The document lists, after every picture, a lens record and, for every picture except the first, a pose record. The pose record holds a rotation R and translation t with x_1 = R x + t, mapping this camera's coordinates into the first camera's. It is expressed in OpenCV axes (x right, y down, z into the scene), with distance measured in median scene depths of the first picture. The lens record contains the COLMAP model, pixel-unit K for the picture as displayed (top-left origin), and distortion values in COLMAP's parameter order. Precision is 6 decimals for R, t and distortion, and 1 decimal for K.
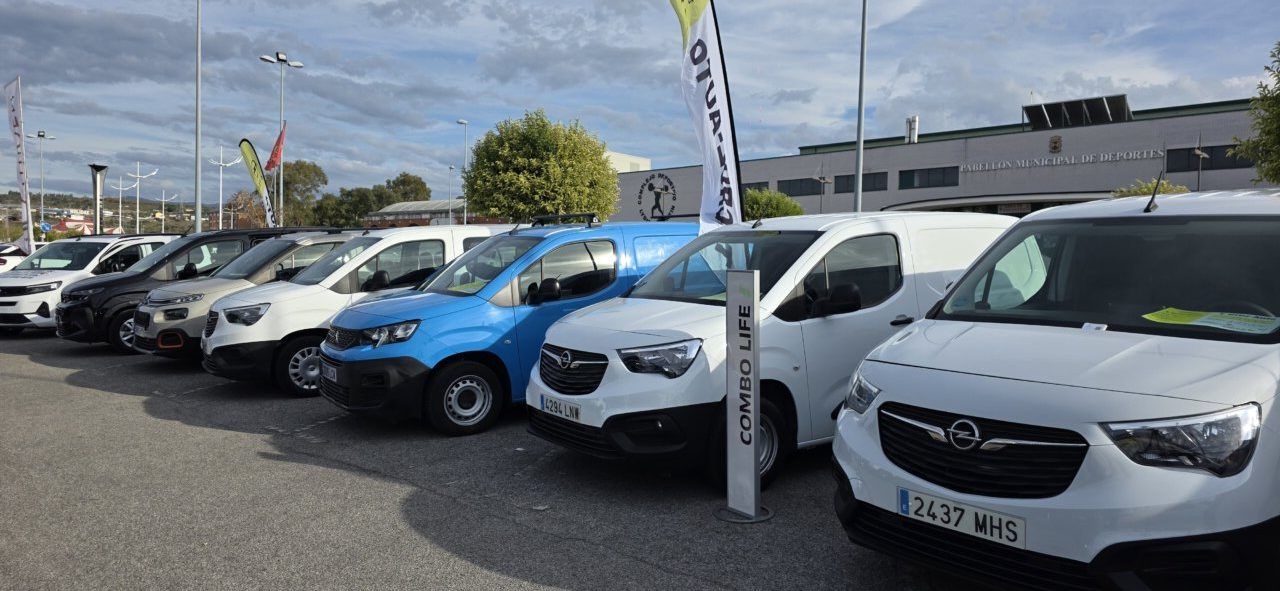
lens RADIAL K [[869.3, 0, 629.8], [0, 869.3, 297.9], [0, 0, 1]] dist [0.051619, -0.051323]
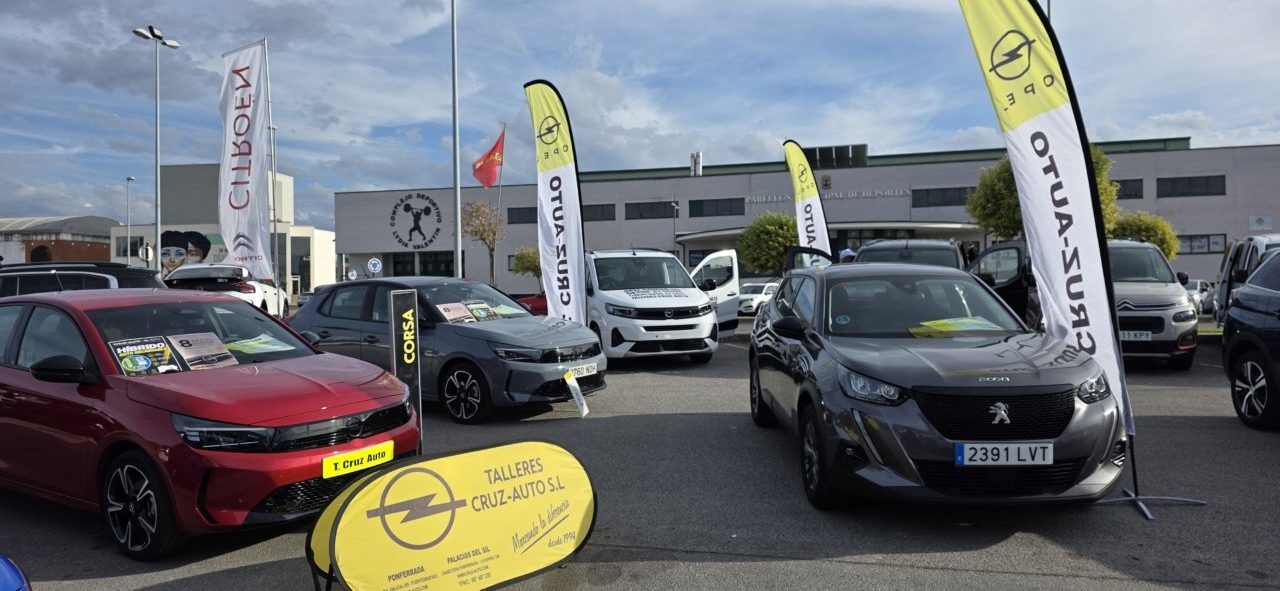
lens RADIAL K [[869.3, 0, 639.8], [0, 869.3, 291.7], [0, 0, 1]] dist [0.051619, -0.051323]
pose [[0.864364, -0.023910, 0.502298, -0.279967], [0.042824, 0.998740, -0.026153, -0.001876], [-0.501040, 0.044116, 0.864299, 0.072400]]
